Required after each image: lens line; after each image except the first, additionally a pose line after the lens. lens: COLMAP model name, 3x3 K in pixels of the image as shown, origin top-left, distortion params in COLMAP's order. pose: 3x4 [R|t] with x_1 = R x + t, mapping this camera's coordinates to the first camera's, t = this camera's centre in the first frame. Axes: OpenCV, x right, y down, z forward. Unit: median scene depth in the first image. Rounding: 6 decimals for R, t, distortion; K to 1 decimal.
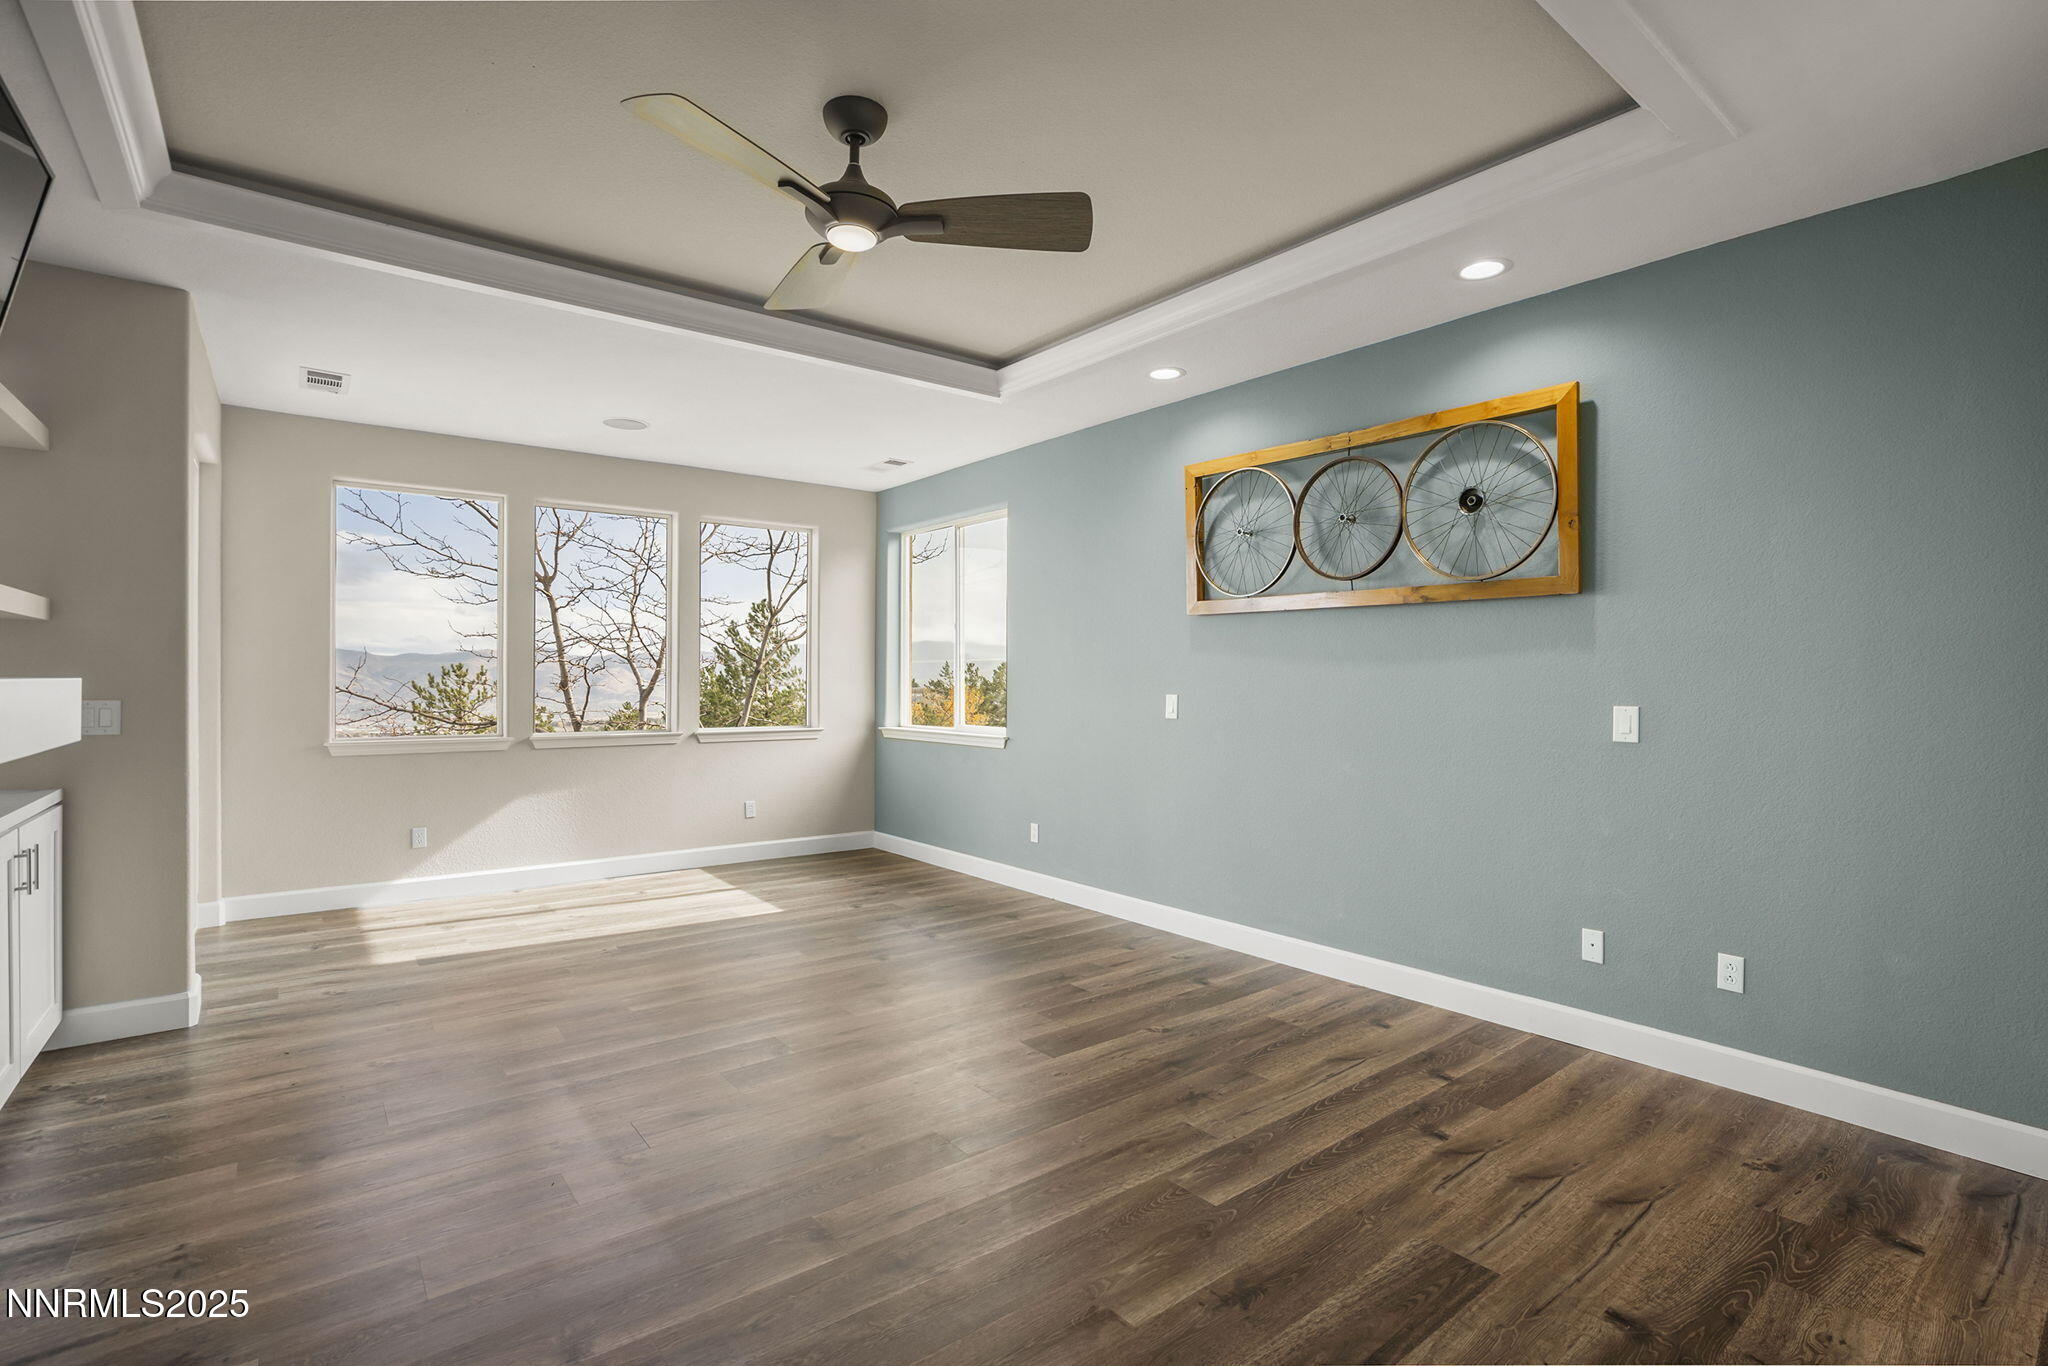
lens RADIAL K [[960.2, 0, 1021.5], [0, 960.2, 677.1], [0, 0, 1]] dist [-0.002385, -0.000096]
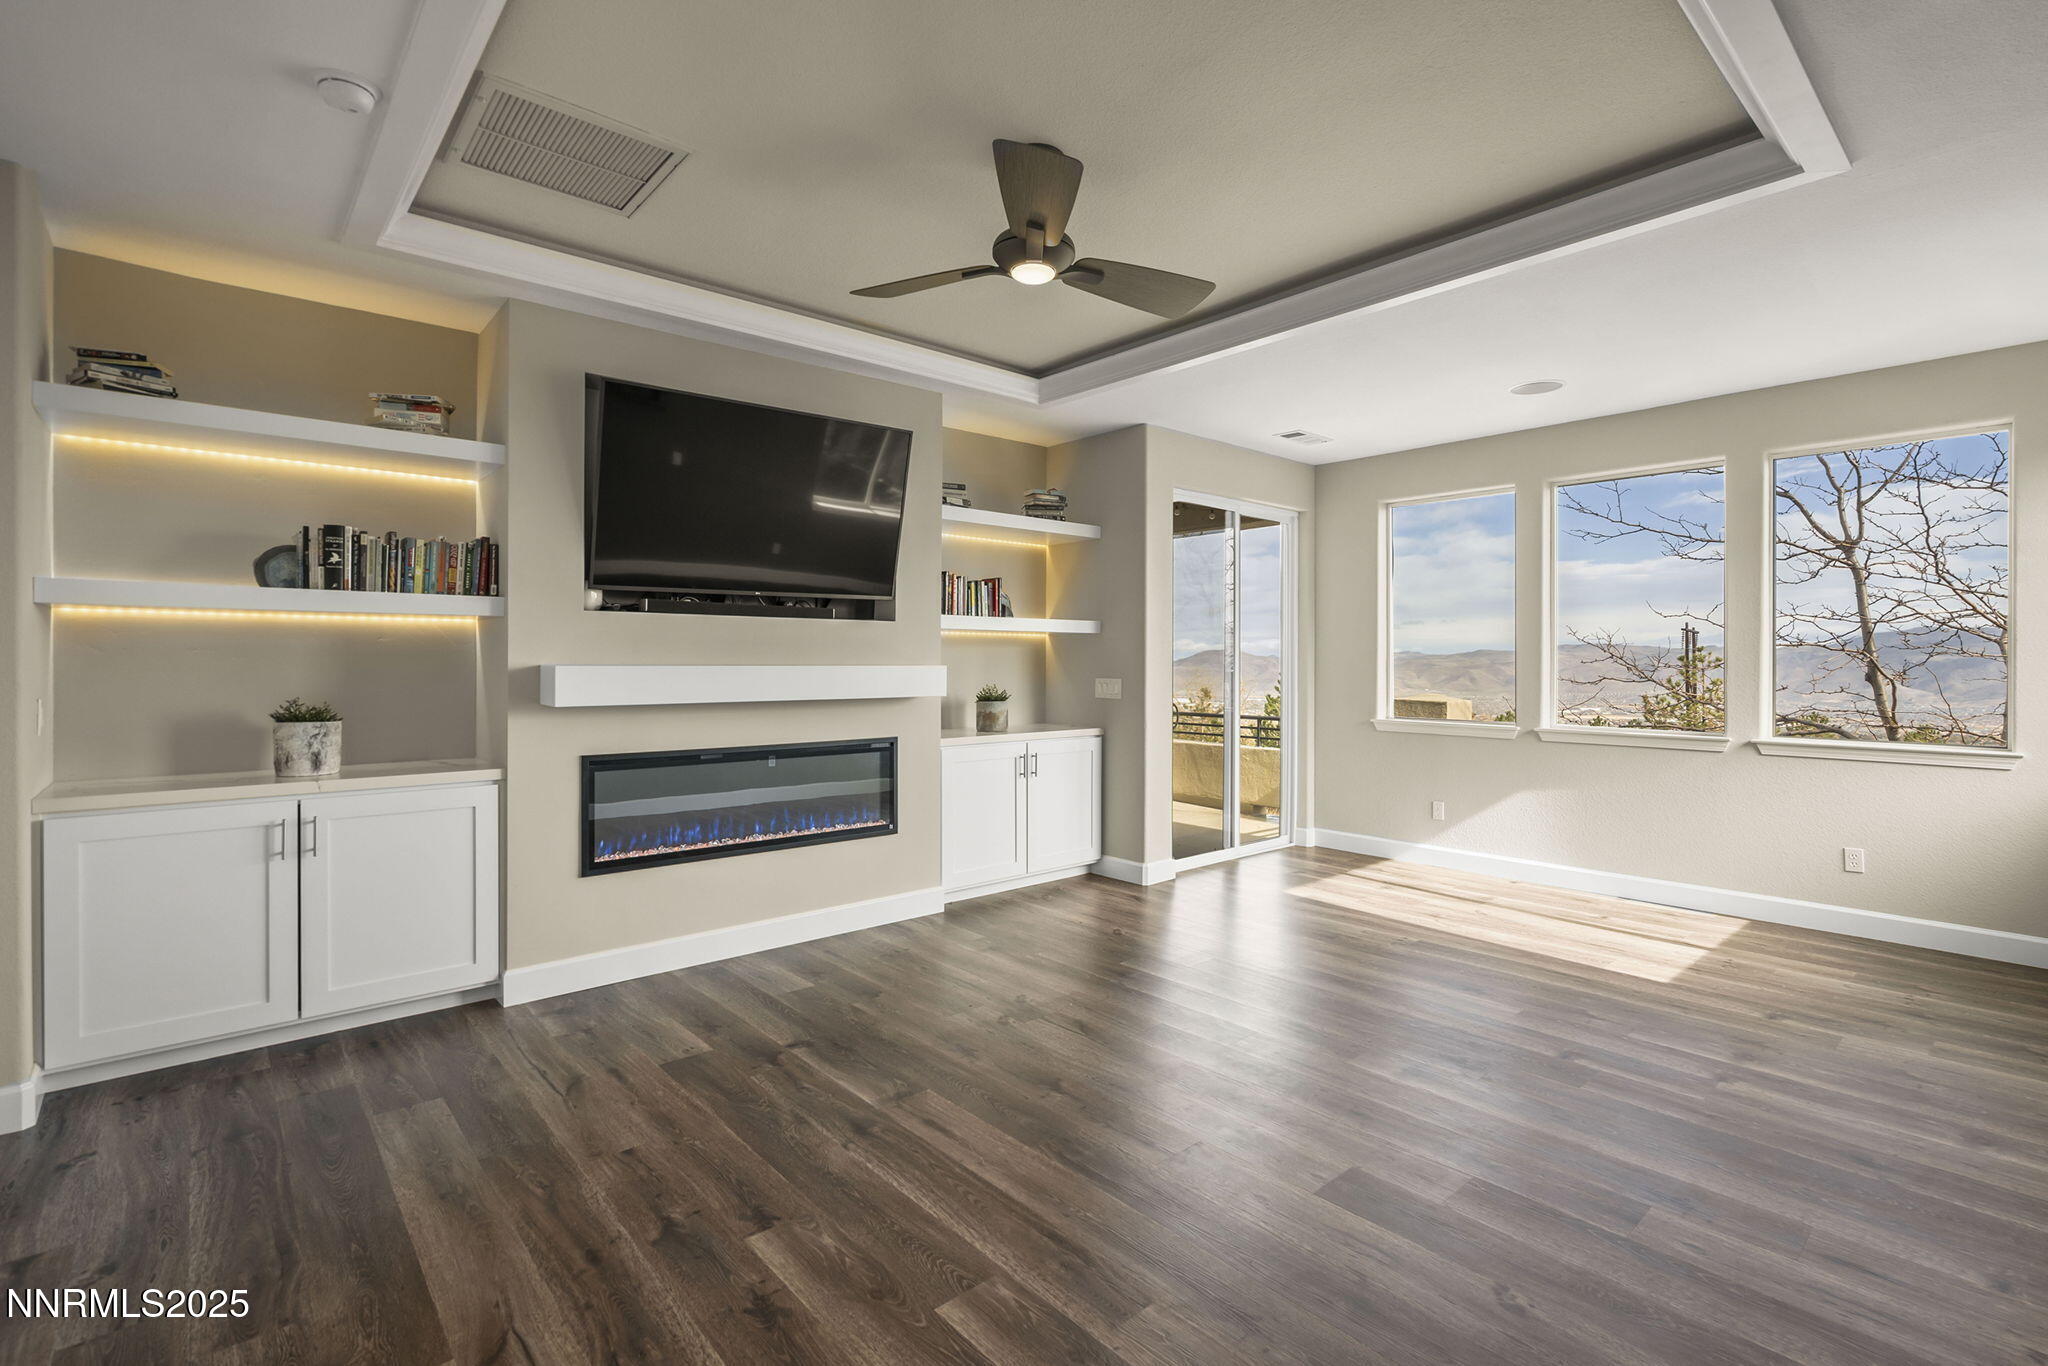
lens RADIAL K [[960.2, 0, 1021.5], [0, 960.2, 677.1], [0, 0, 1]] dist [-0.002385, -0.000096]
pose [[0.036486, 0.008291, -0.999300, 0.541588], [-0.002388, 0.999963, 0.008209, 0.005701], [0.999331, 0.002087, 0.036505, 0.559097]]
